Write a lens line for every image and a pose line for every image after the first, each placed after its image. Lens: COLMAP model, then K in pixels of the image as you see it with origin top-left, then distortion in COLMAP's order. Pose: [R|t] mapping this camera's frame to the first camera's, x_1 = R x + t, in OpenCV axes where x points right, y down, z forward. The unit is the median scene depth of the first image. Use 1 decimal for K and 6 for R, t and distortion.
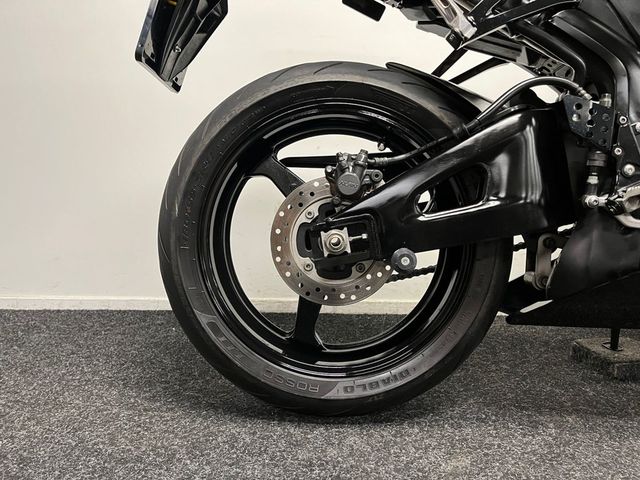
lens RADIAL K [[478.0, 0, 320.0], [0, 478.0, 240.0], [0, 0, 1]] dist [0.092187, -0.132663]
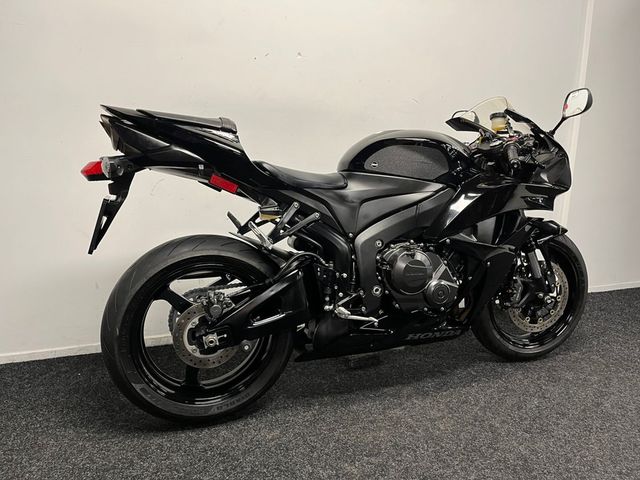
lens RADIAL K [[478.0, 0, 320.0], [0, 478.0, 240.0], [0, 0, 1]] dist [0.092187, -0.132663]
pose [[0.932394, -0.071273, 0.354346, -0.198739], [0.034488, 0.993436, 0.109069, -0.544847], [-0.359794, -0.089475, 0.928732, -0.870705]]
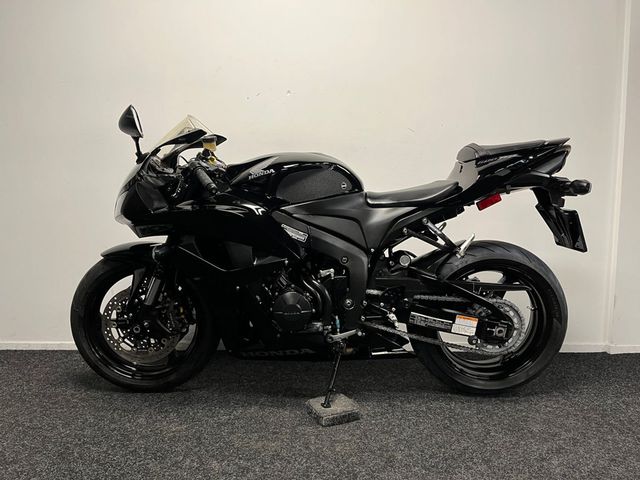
lens RADIAL K [[478.0, 0, 320.0], [0, 478.0, 240.0], [0, 0, 1]] dist [0.092187, -0.132663]
pose [[0.999445, -0.004024, 0.033079, 0.753678], [0.004701, 0.999781, -0.020395, -0.330854], [-0.032990, 0.020539, 0.999245, -1.162160]]
